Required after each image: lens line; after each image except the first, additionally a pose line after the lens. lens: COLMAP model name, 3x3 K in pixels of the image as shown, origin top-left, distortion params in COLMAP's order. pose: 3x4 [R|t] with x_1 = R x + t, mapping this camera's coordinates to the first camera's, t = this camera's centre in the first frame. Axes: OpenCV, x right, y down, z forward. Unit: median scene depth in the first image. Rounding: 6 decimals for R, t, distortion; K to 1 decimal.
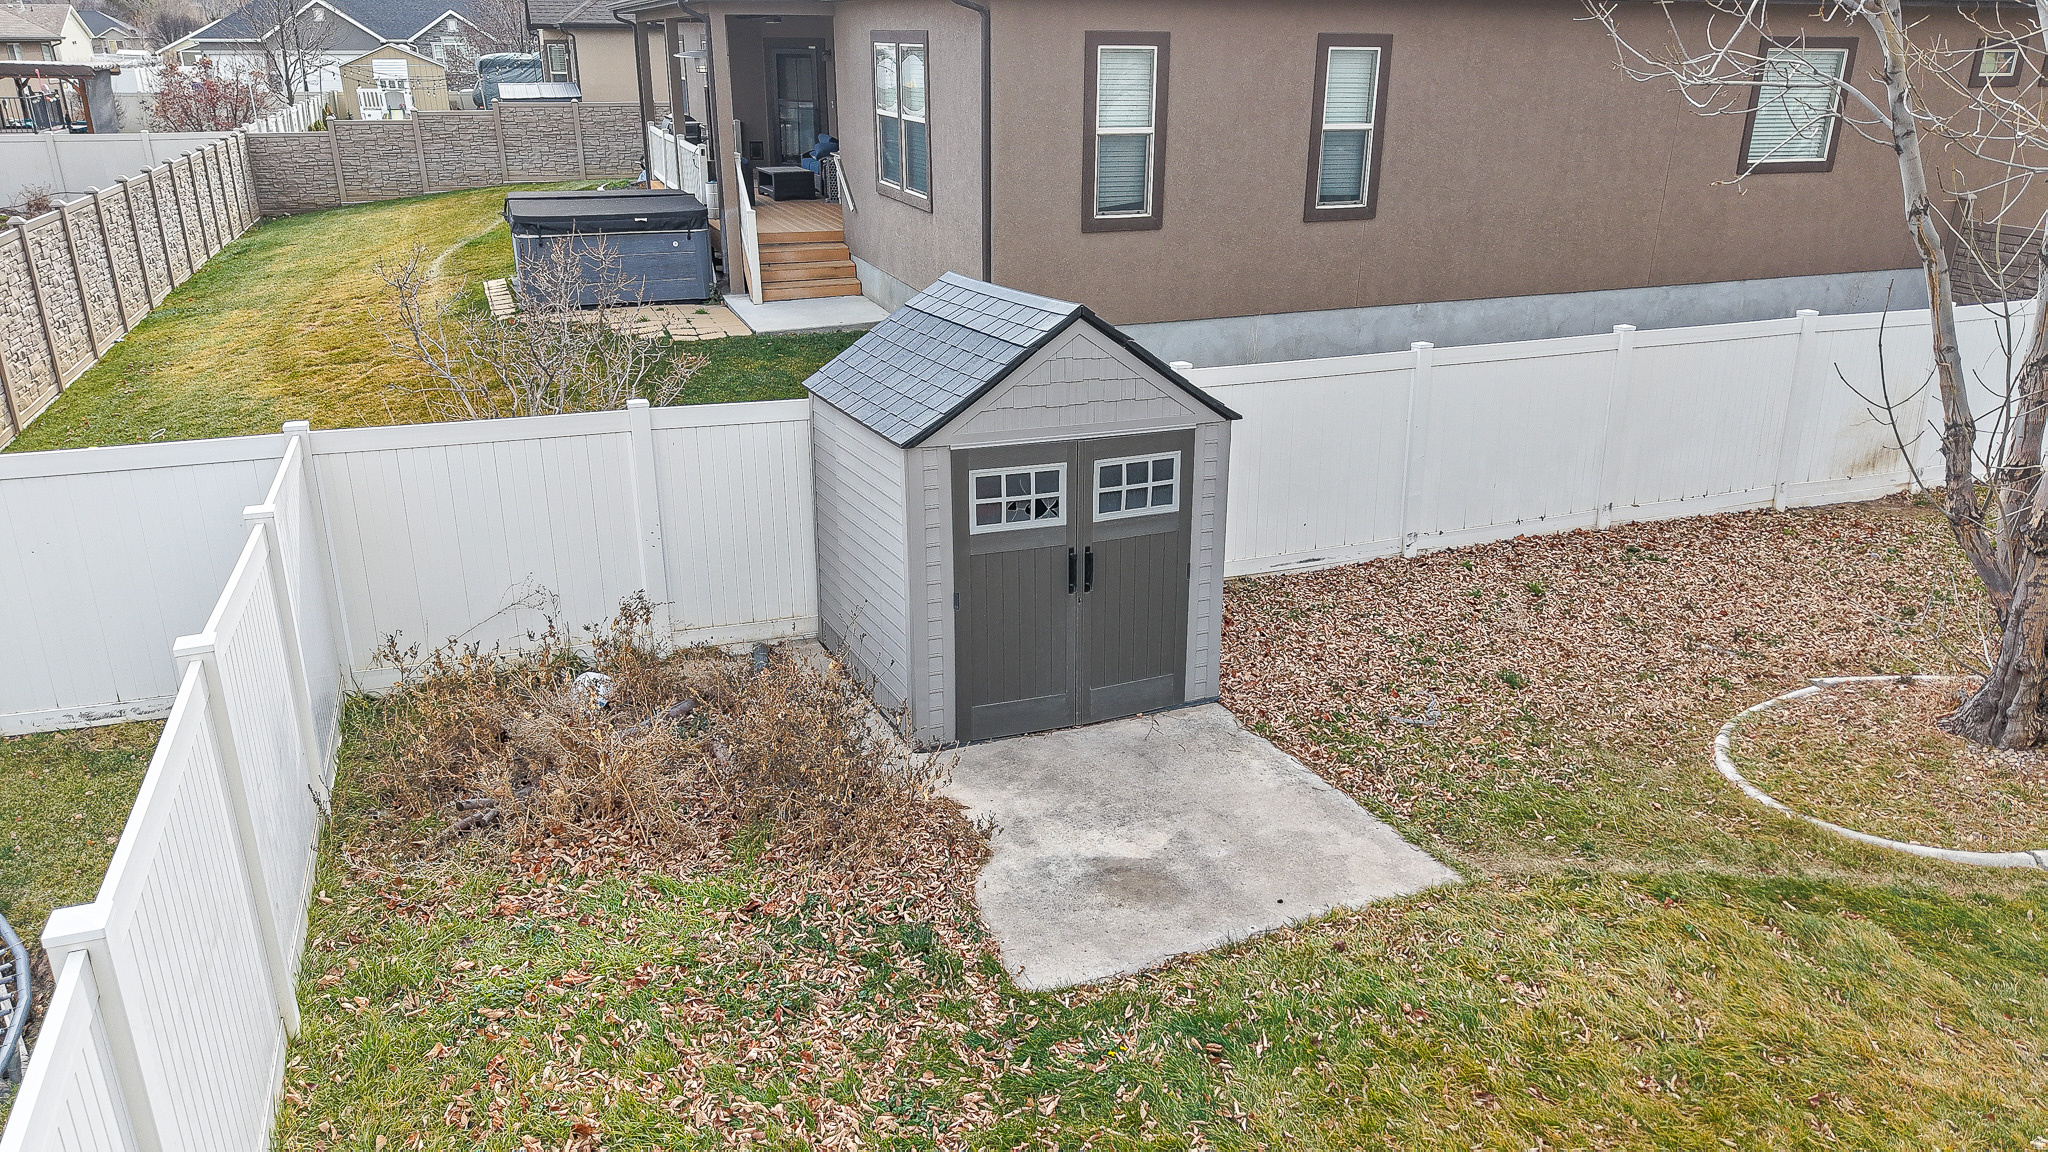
lens RADIAL K [[1367.7, 0, 1025.9], [0, 1367.7, 576.5], [0, 0, 1]] dist [0.021166, -0.028041]
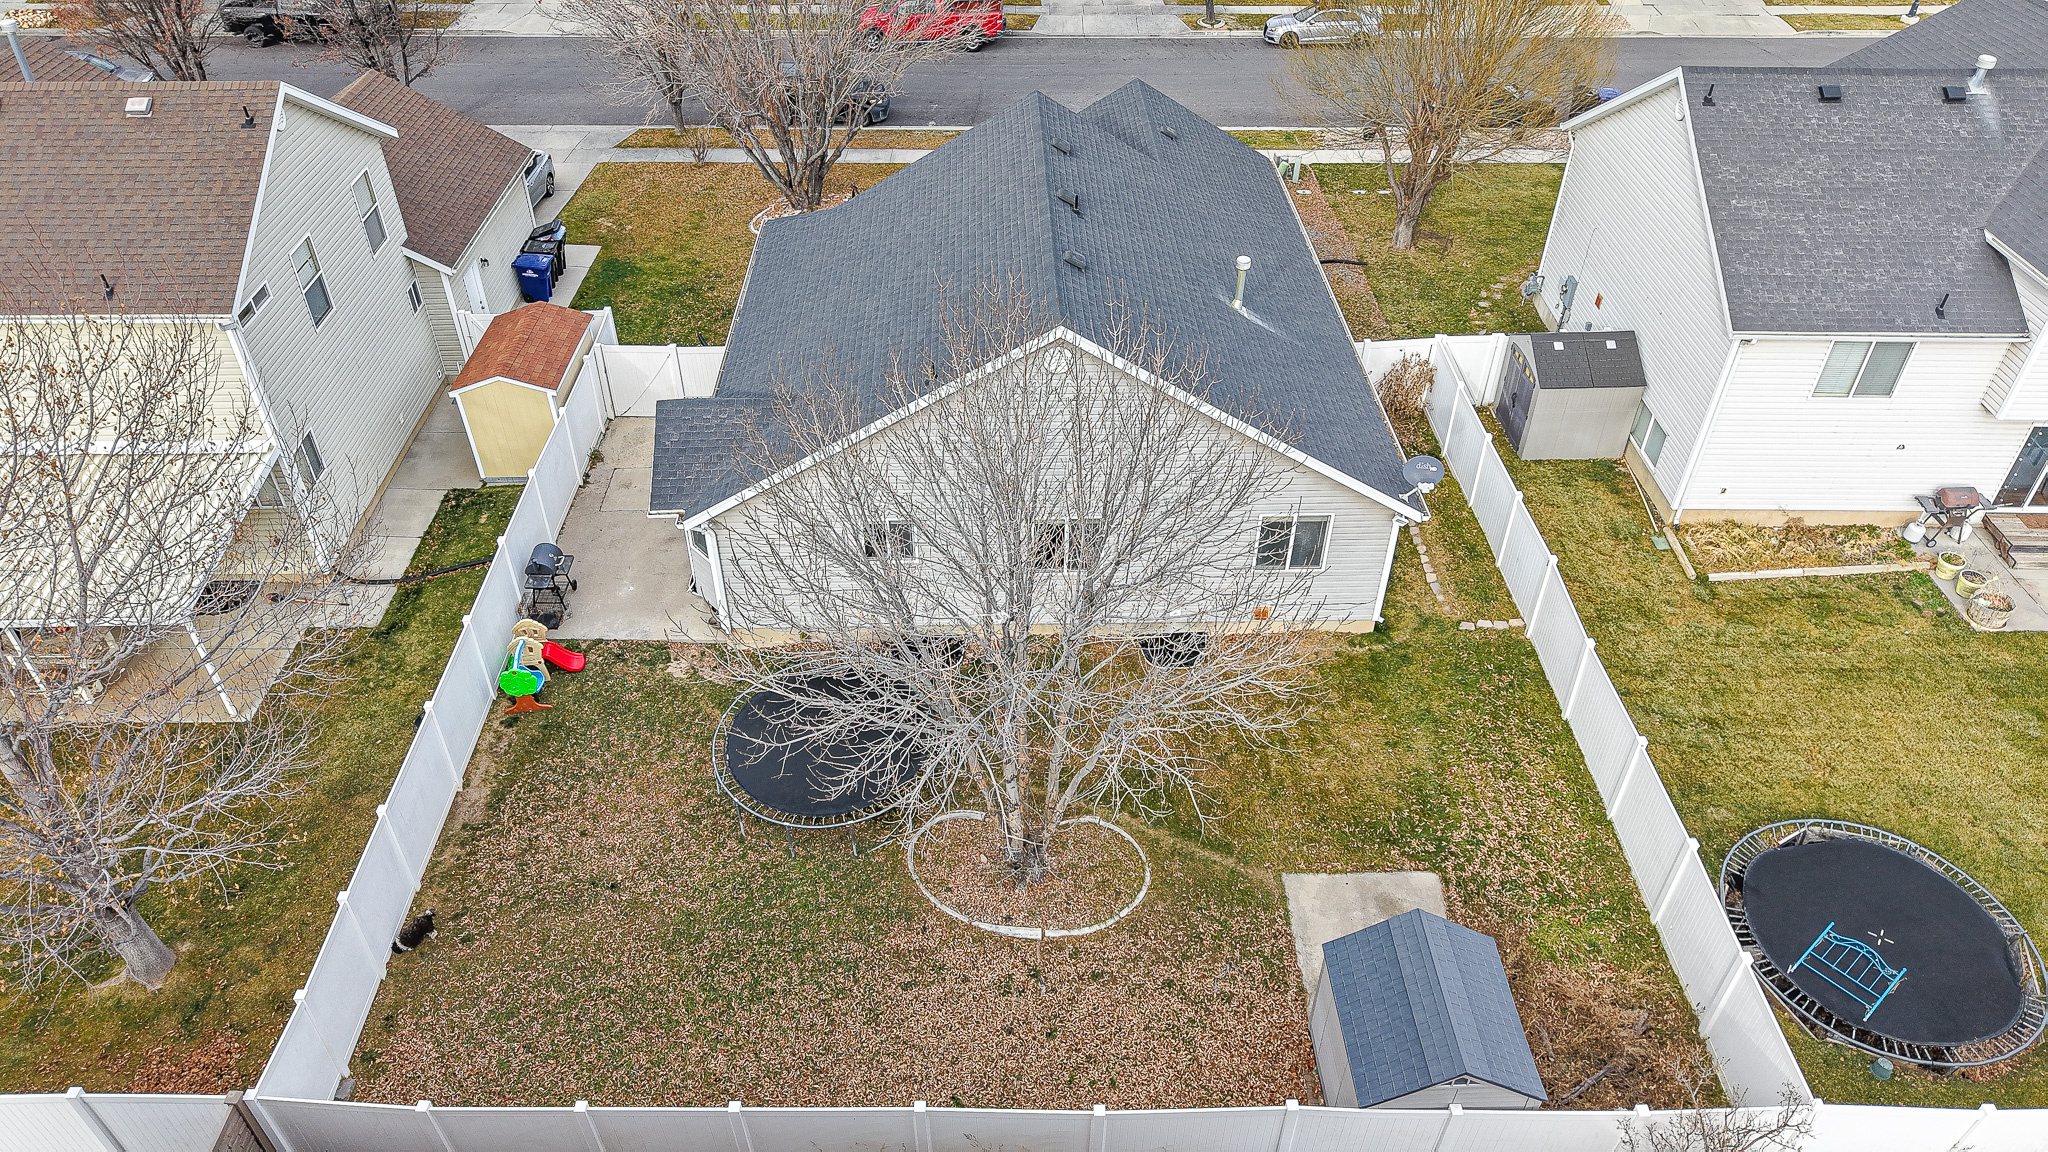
lens RADIAL K [[1367.7, 0, 1023.7], [0, 1367.7, 583.2], [0, 0, 1]] dist [0.021166, -0.028041]
pose [[-0.932752, -0.229684, 0.277884, 0.134514], [0.125053, 0.516806, 0.846920, -2.350753], [-0.338137, 0.824716, -0.453329, 1.740634]]
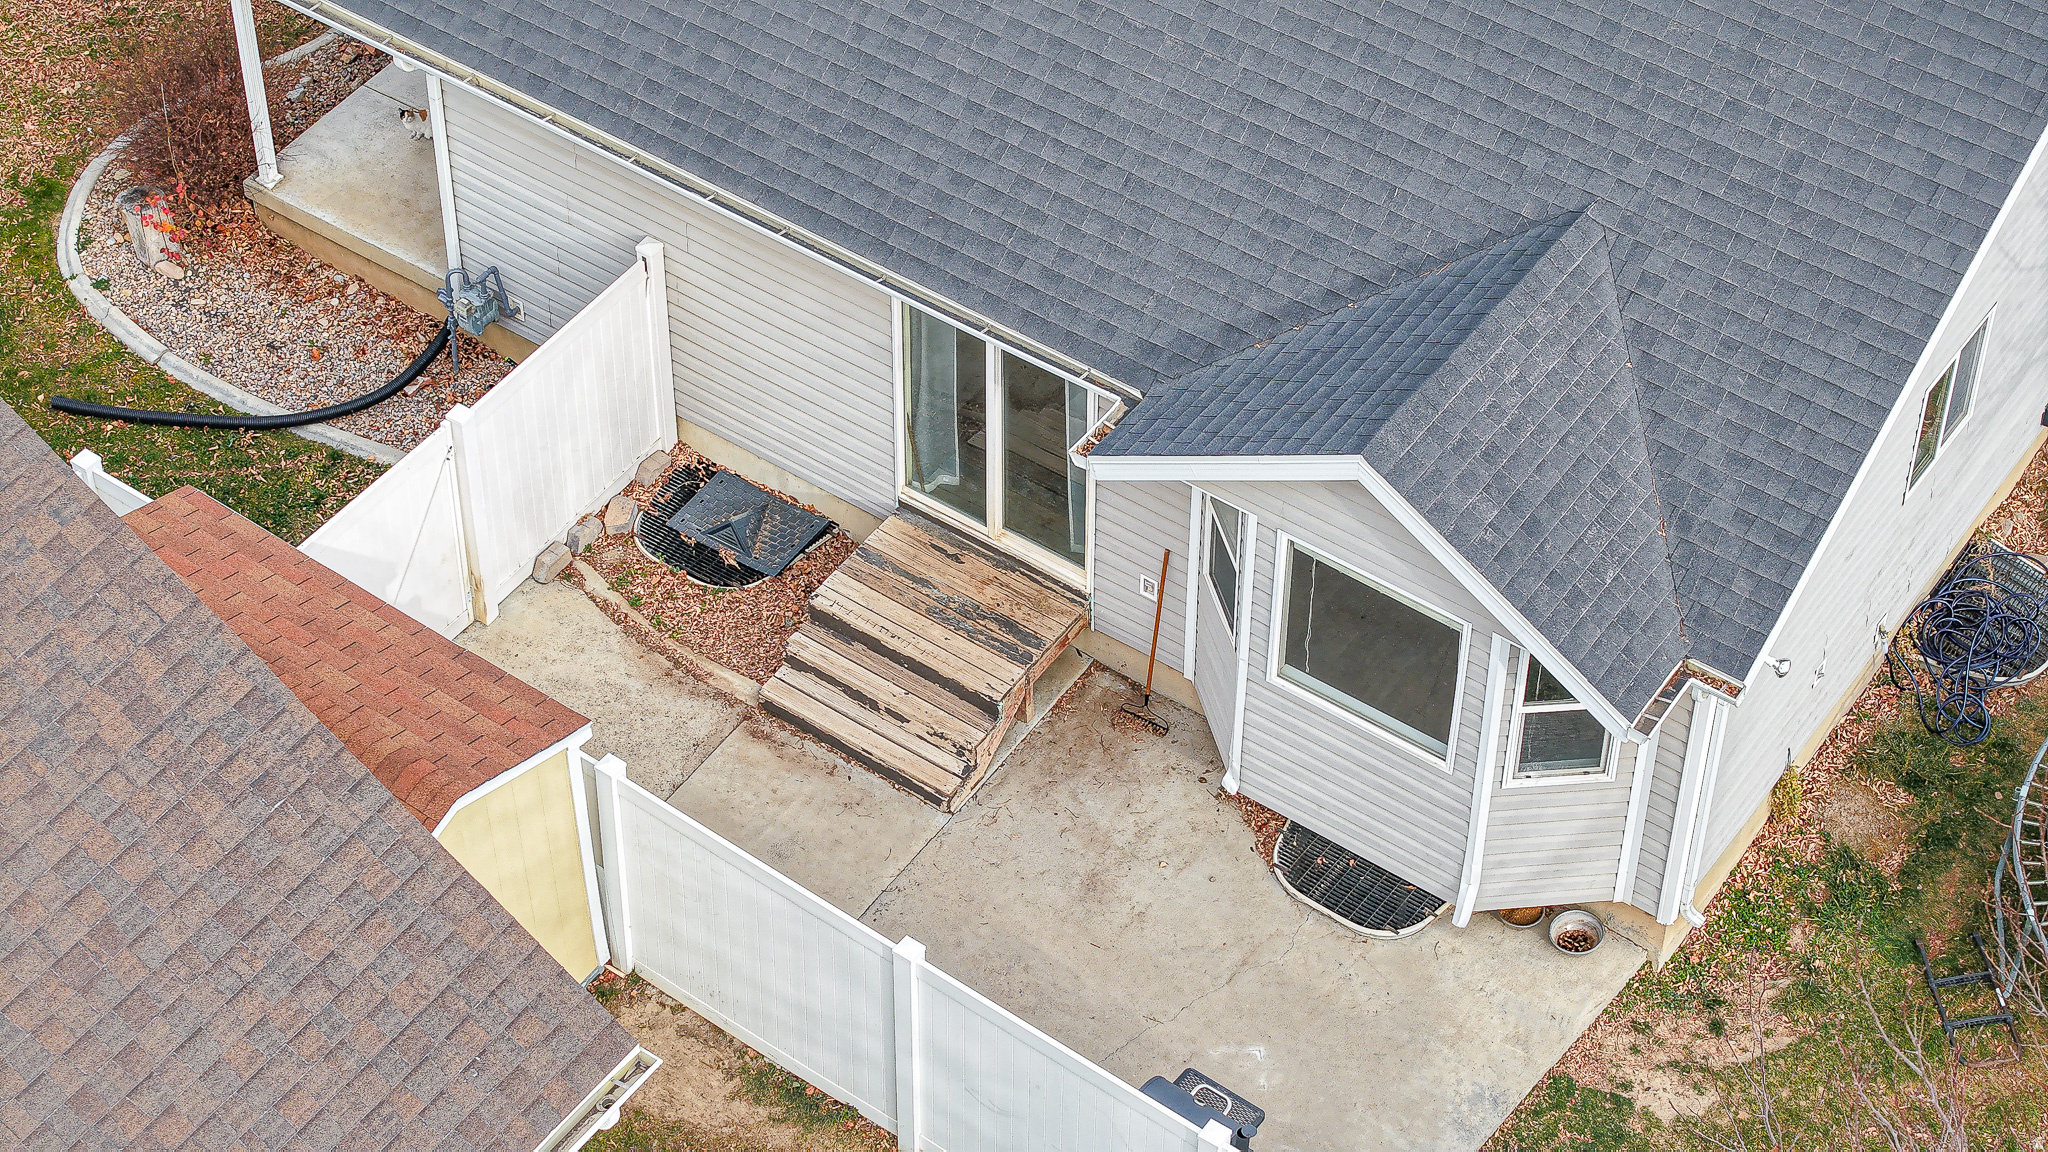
lens RADIAL K [[4174.4, 0, 1022.1], [0, 4174.4, 579.7], [0, 0, 1]] dist [-0.339831, 0.000000]
pose [[-0.845246, 0.376978, -0.378743, 3.076893], [-0.207854, 0.421012, 0.882919, -2.526382], [0.492296, 0.825007, -0.277502, 1.070149]]
